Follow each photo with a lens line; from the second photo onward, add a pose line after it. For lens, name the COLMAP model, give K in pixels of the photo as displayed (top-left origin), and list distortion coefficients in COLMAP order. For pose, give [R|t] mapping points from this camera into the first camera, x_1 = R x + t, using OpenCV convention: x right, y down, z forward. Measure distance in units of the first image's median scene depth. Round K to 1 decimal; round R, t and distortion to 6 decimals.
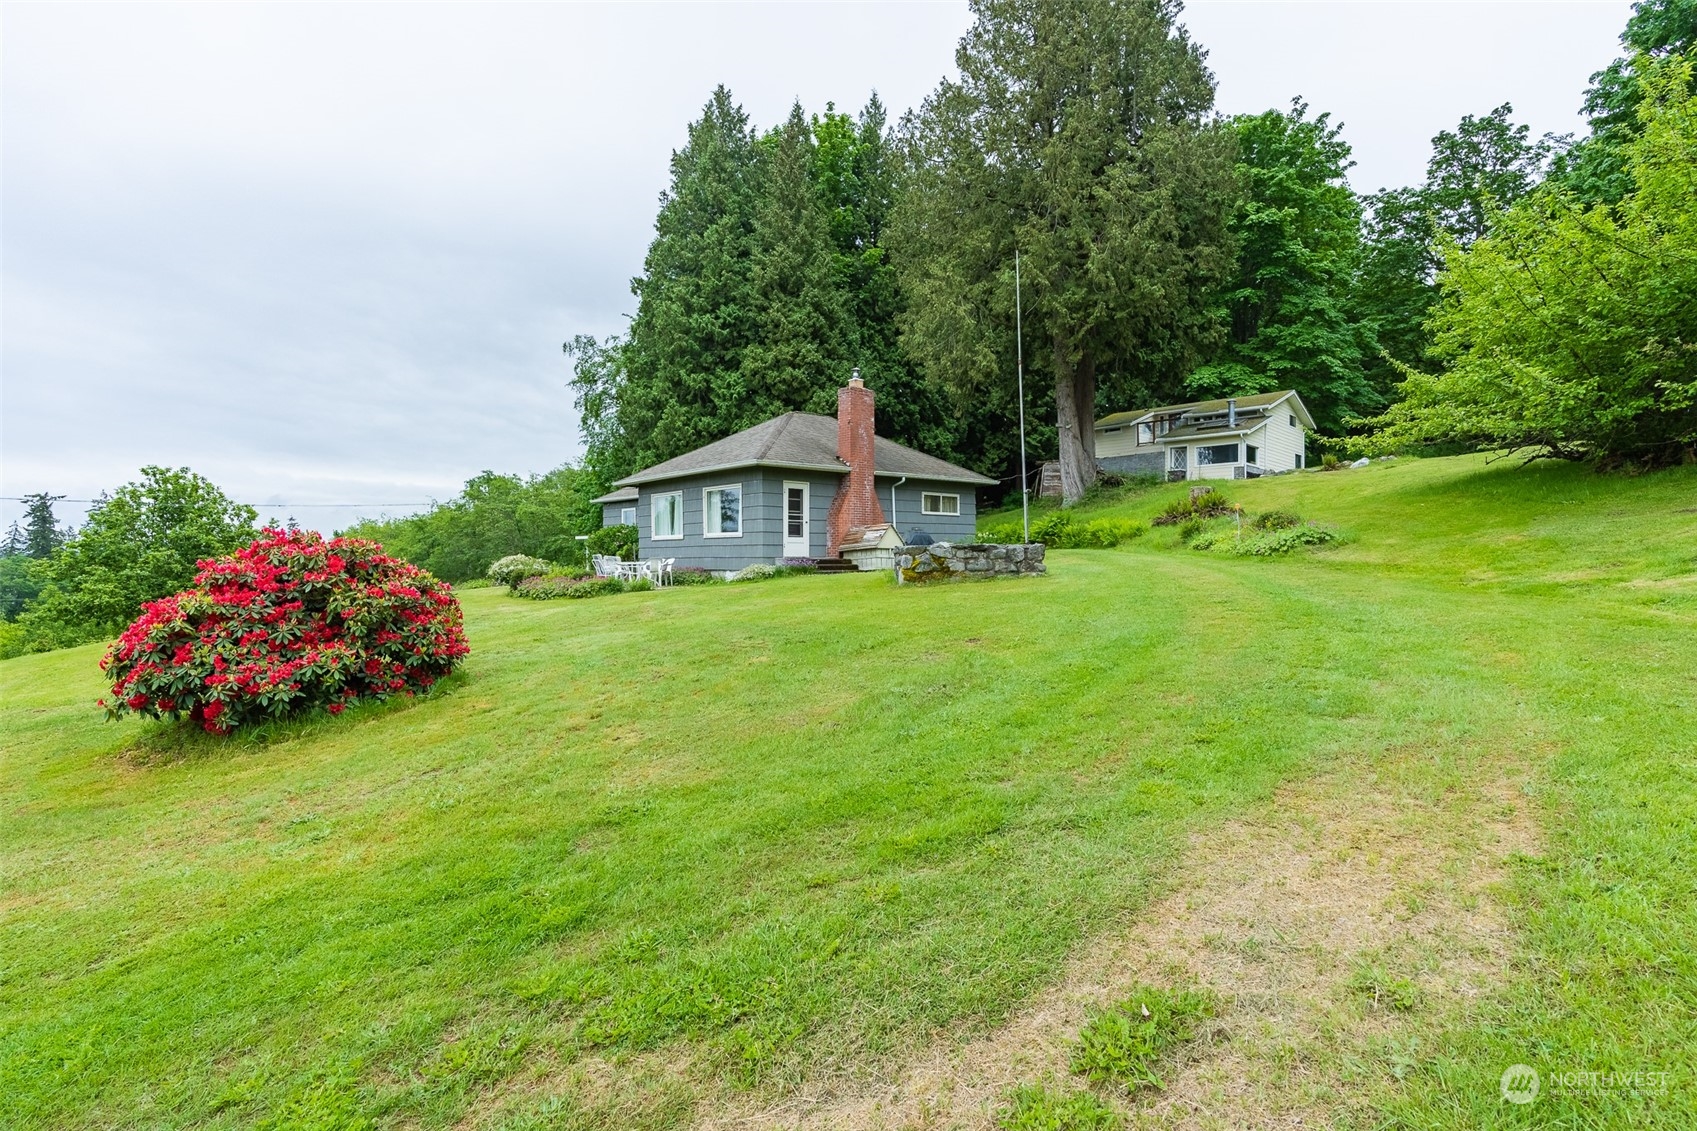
lens RADIAL K [[777.5, 0, 859.6], [0, 777.5, 564.2], [0, 0, 1]] dist [-0.011137, 0.003973]
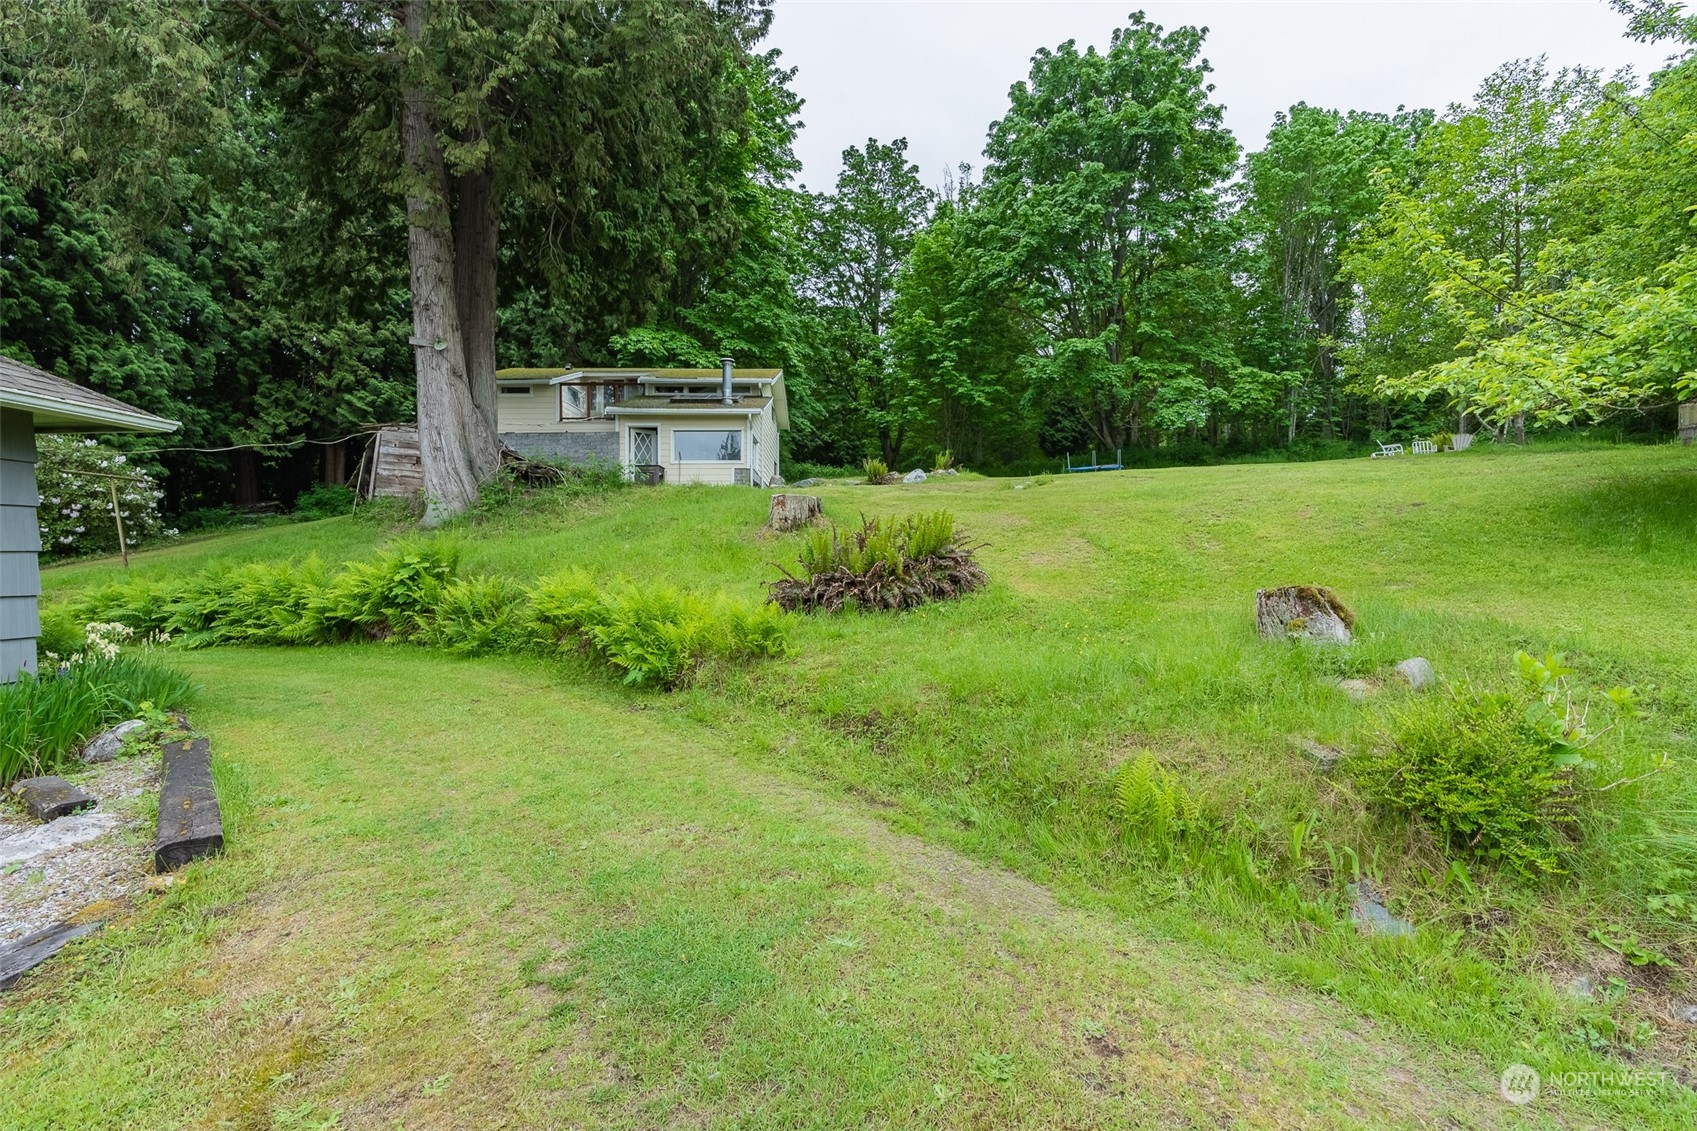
lens RADIAL K [[777.5, 0, 859.6], [0, 777.5, 564.2], [0, 0, 1]] dist [-0.011137, 0.003973]
pose [[0.705928, 0.002142, 0.708280, 0.121219], [0.008126, 0.999905, -0.011123, -0.042691], [-0.708237, 0.013608, 0.705844, 0.507810]]
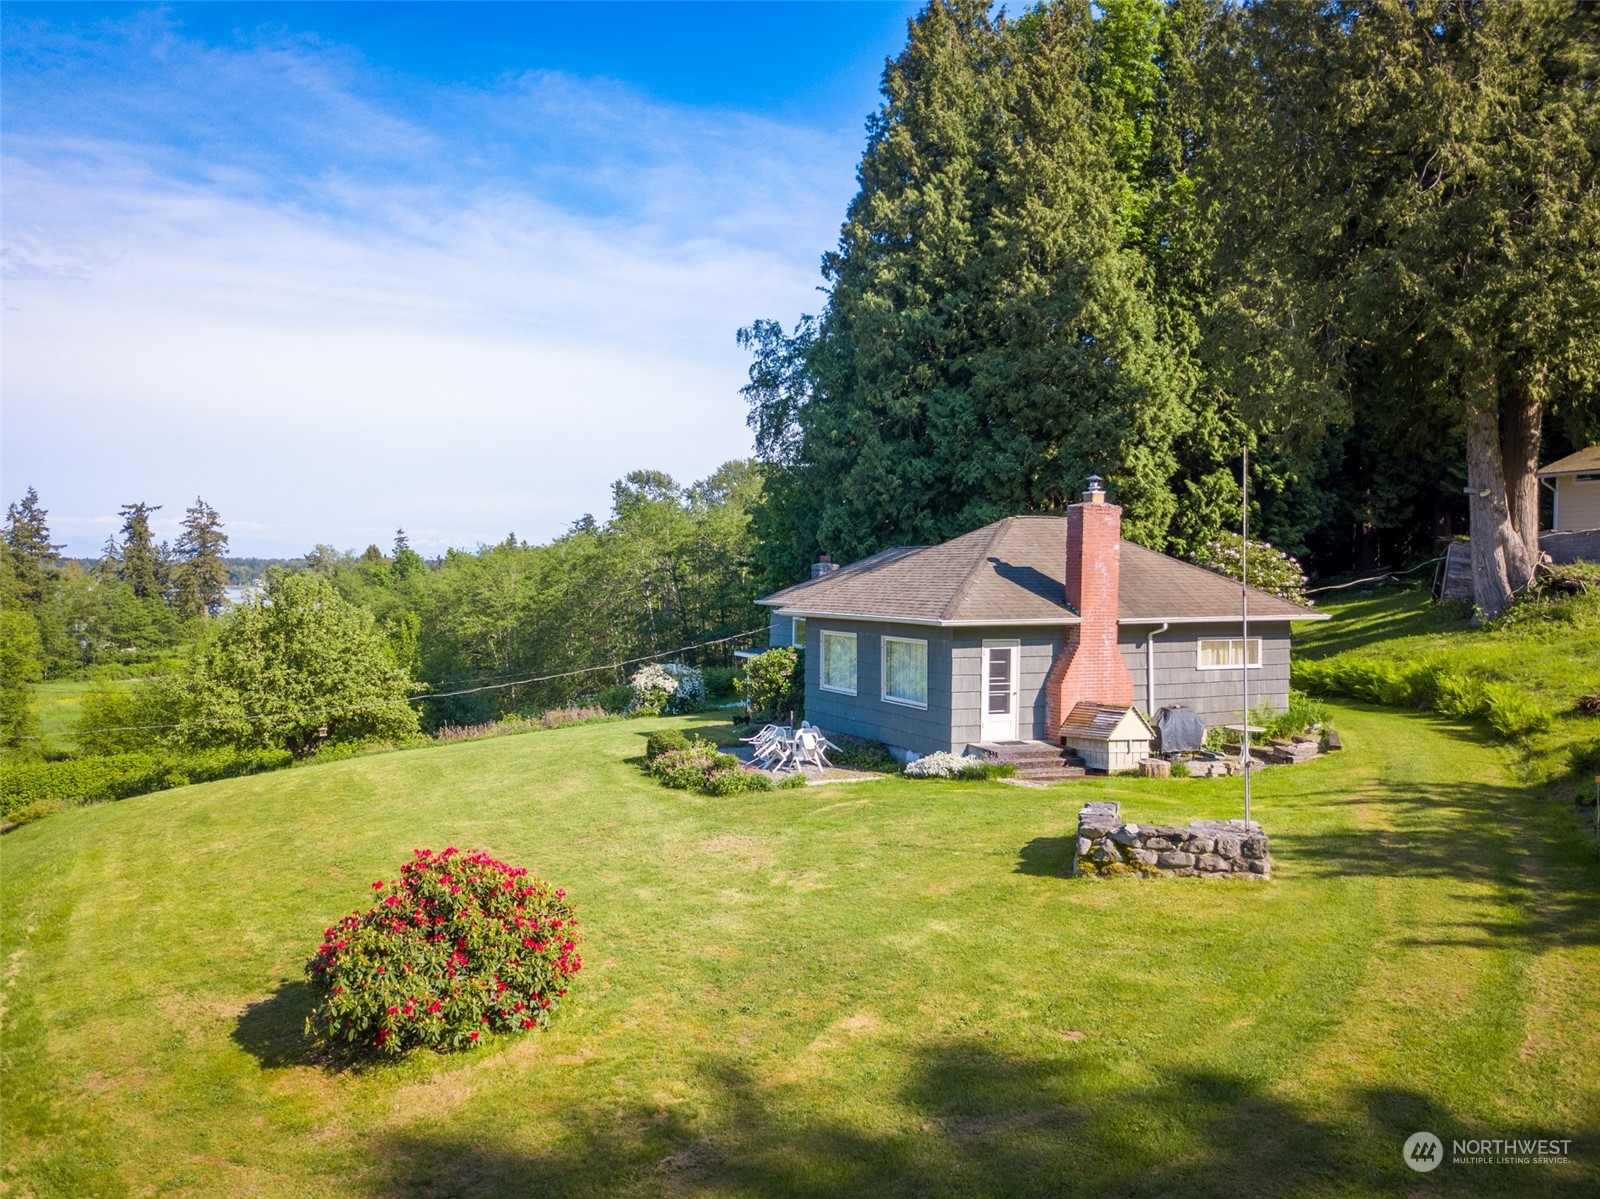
lens RADIAL K [[1233.5, 0, 800.0], [0, 1233.5, 599.5], [0, 0, 1]] dist [0.000727, -0.002108]
pose [[0.949571, 0.020224, -0.312899, 0.060365], [-0.018887, 0.999795, 0.007302, -0.088946], [0.312982, -0.001024, 0.949758, -0.097275]]
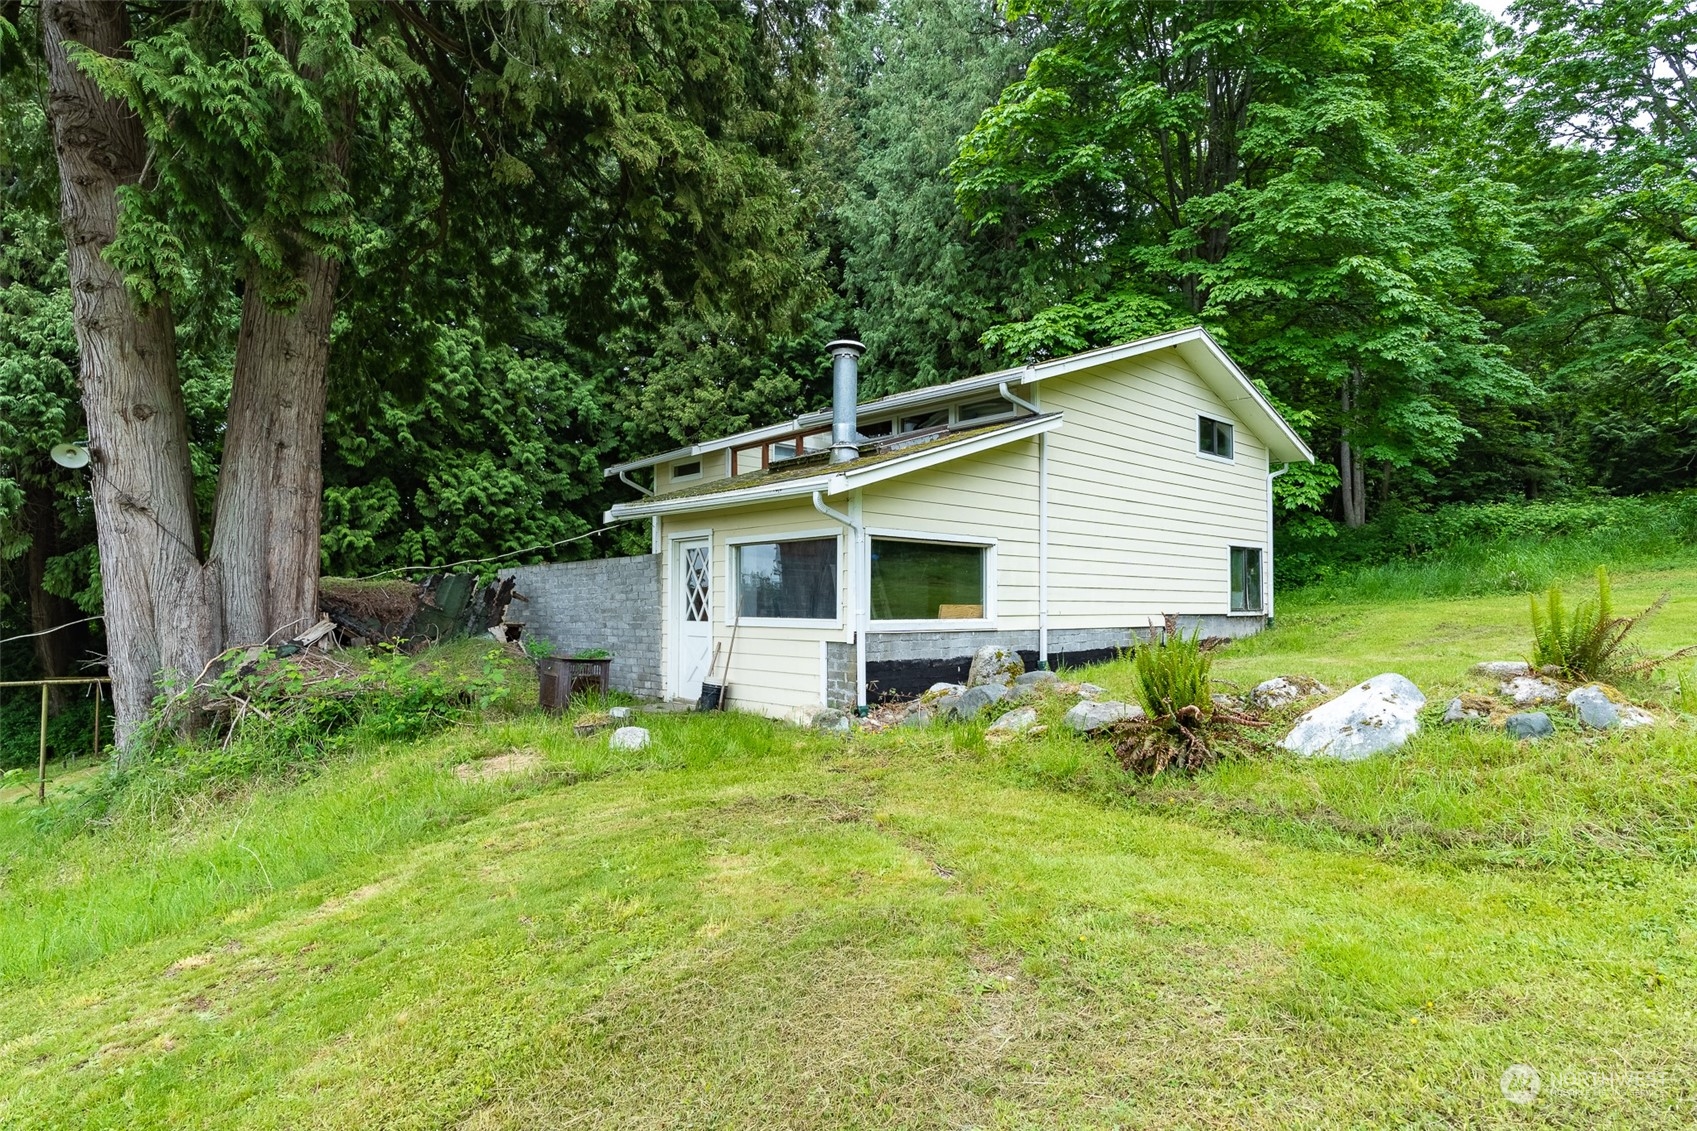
lens RADIAL K [[910.3, 0, 848.9], [0, 910.3, 584.9], [0, 0, 1]] dist [0.003141, 0.000279]
pose [[0.998482, 0.004258, -0.054914, 0.513002], [-0.006467, 0.999175, -0.040096, -0.133155], [0.054698, 0.040391, 0.997686, 0.758685]]
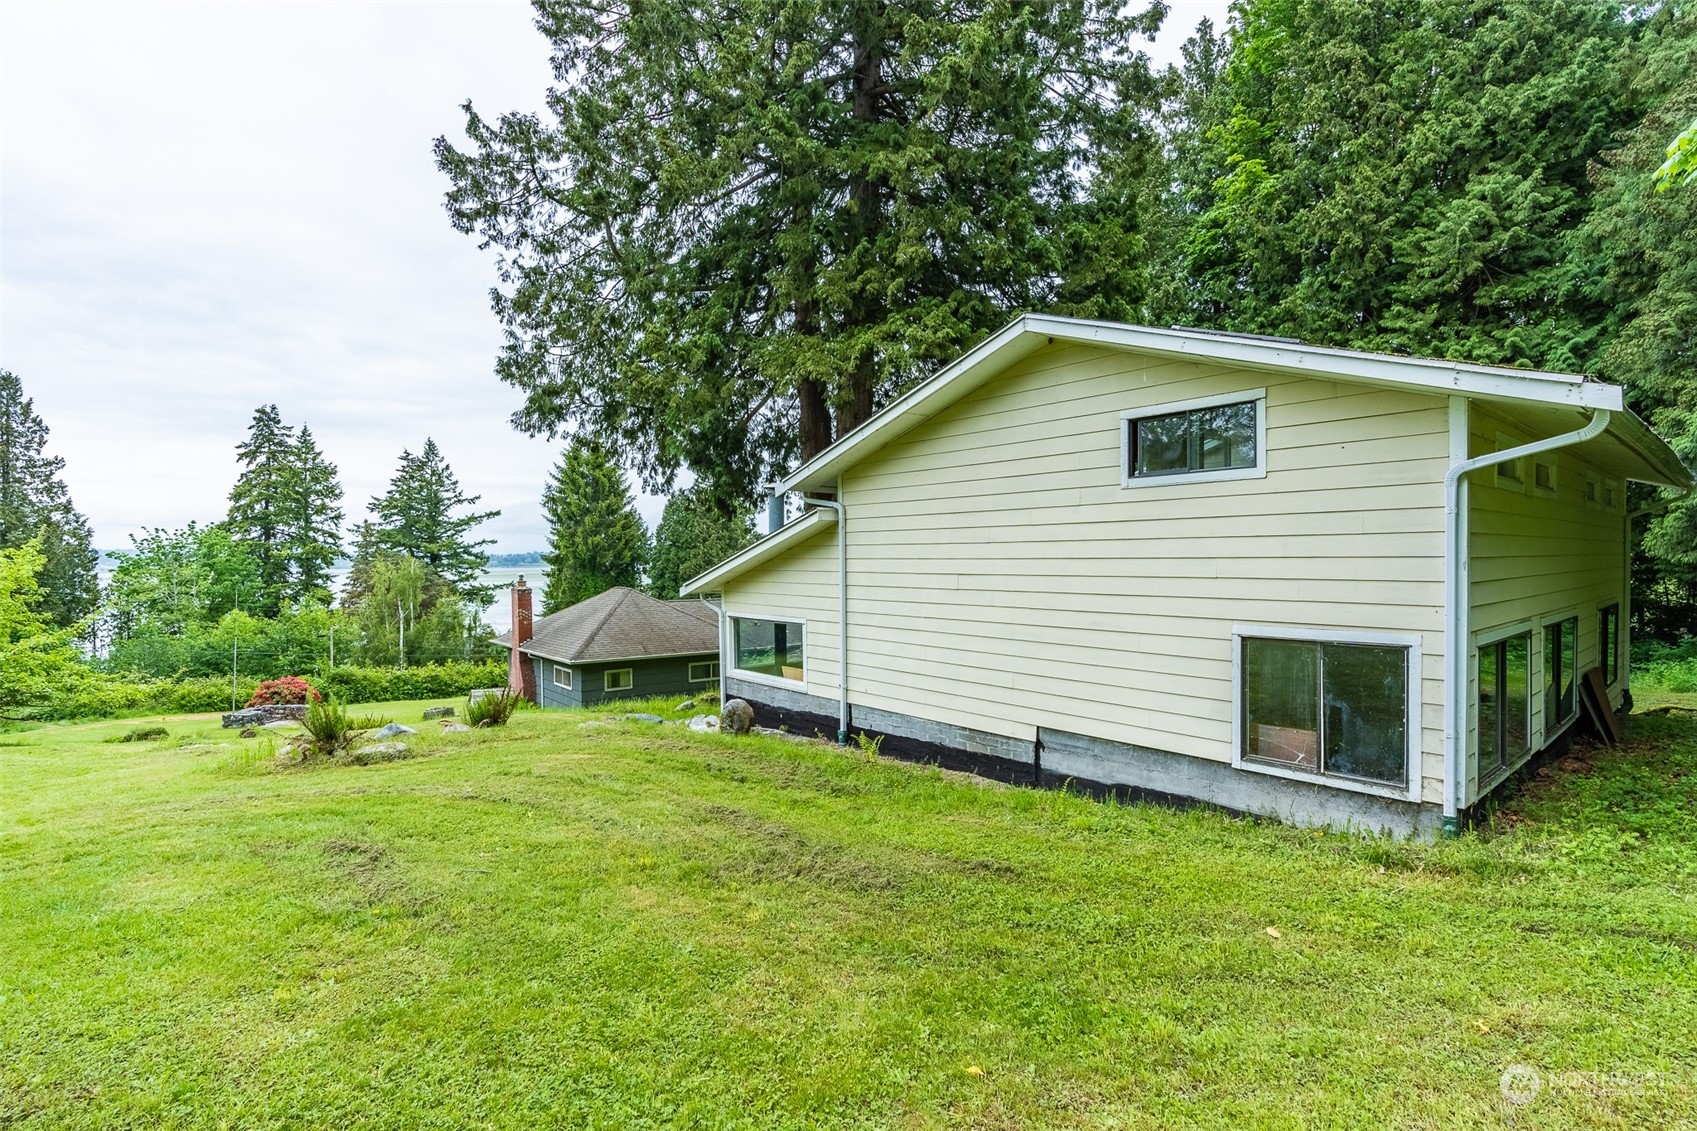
lens RADIAL K [[782.0, 0, 854.2], [0, 782.0, 561.5], [0, 0, 1]] dist [0.000174, 0.000710]
pose [[-0.091369, 0.009387, -0.995773, 0.847758], [-0.010264, 0.999894, 0.010368, -0.185920], [0.995764, 0.011168, -0.091263, 1.095679]]
